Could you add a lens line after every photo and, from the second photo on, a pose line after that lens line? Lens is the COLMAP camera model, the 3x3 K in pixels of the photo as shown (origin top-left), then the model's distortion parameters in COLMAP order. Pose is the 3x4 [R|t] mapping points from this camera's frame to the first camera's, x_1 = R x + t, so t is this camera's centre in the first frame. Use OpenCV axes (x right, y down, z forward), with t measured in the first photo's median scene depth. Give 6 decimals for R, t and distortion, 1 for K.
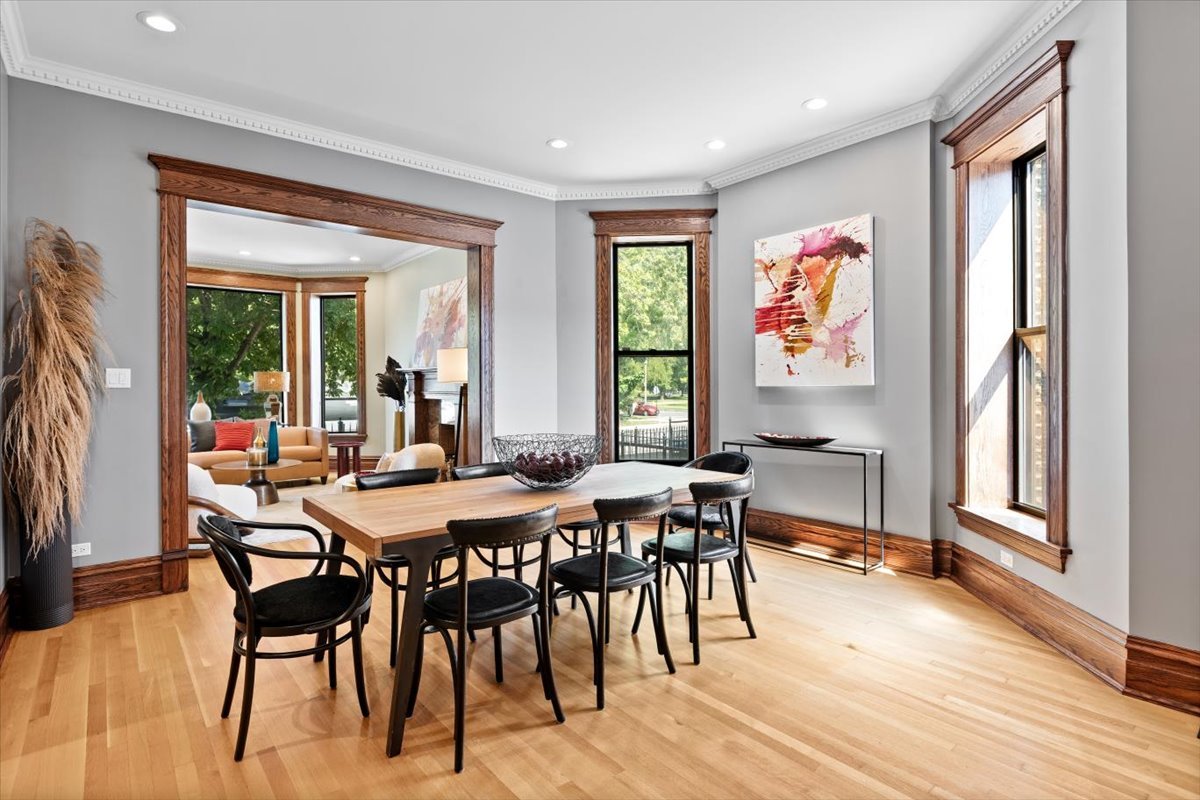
lens RADIAL K [[581.0, 0, 593.2], [0, 581.0, 391.7], [0, 0, 1]] dist [-0.003353, -0.000439]
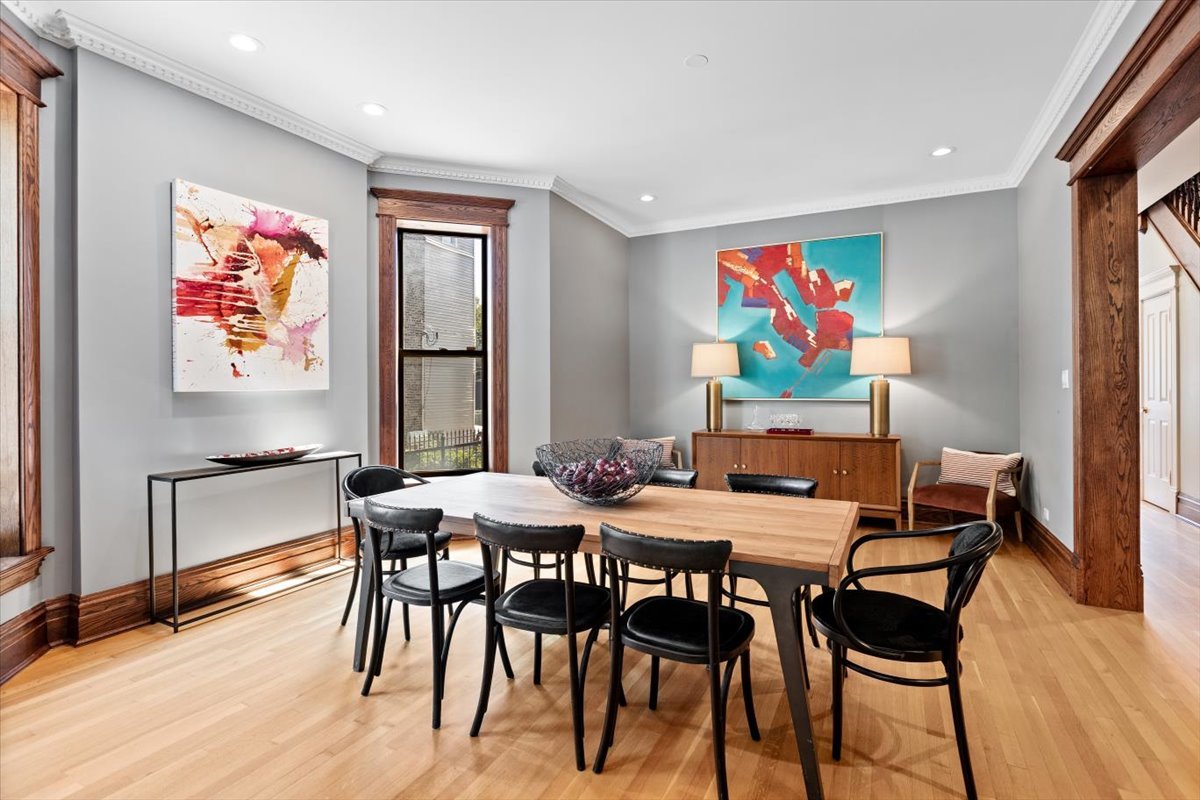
lens RADIAL K [[581.0, 0, 592.3], [0, 581.0, 392.9], [0, 0, 1]] dist [-0.003353, -0.000439]
pose [[-0.386979, -0.005387, 0.922073, -0.578841], [0.016230, 0.999788, 0.012653, -0.009403], [-0.921946, 0.019862, -0.386810, 0.875635]]
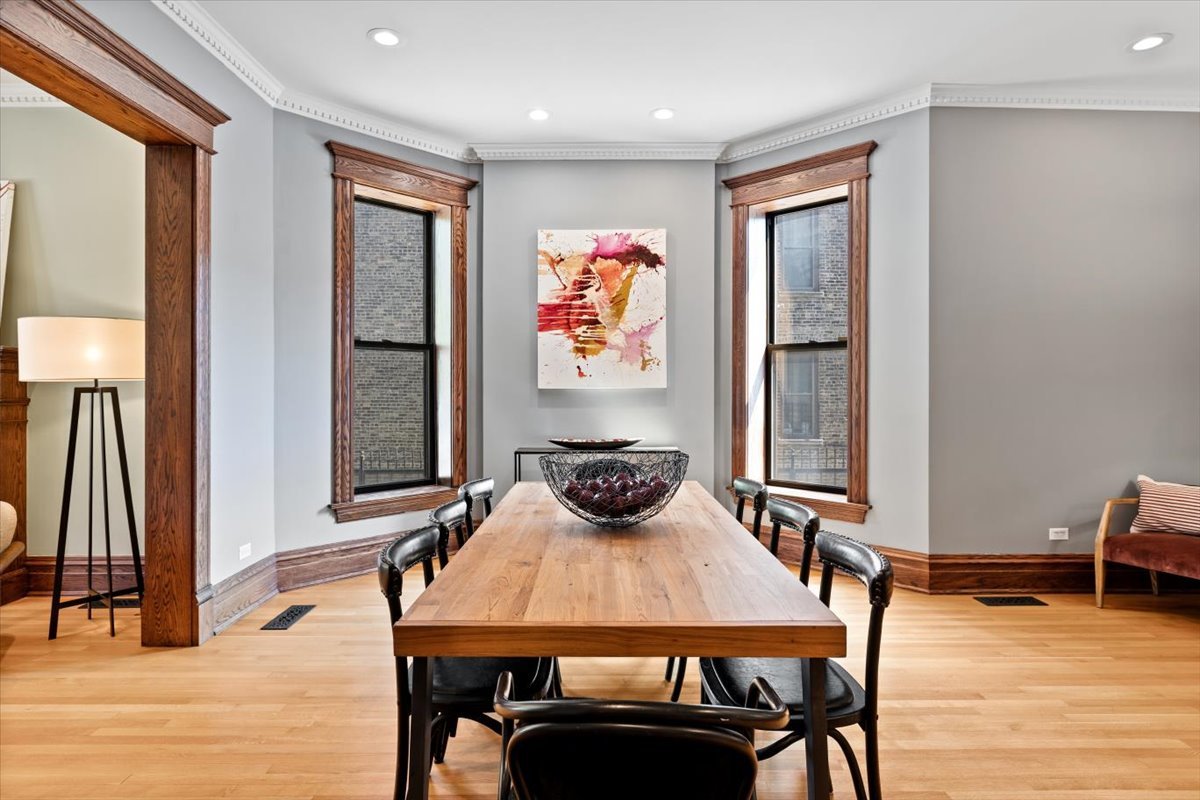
lens RADIAL K [[627.6, 0, 578.4], [0, 627.6, 391.5], [0, 0, 1]] dist [-0.001940, -0.001117]
pose [[0.644906, -0.001952, 0.764259, -0.470183], [0.005913, 0.999980, -0.002437, -0.001926], [-0.764239, 0.006091, 0.644905, 0.335648]]
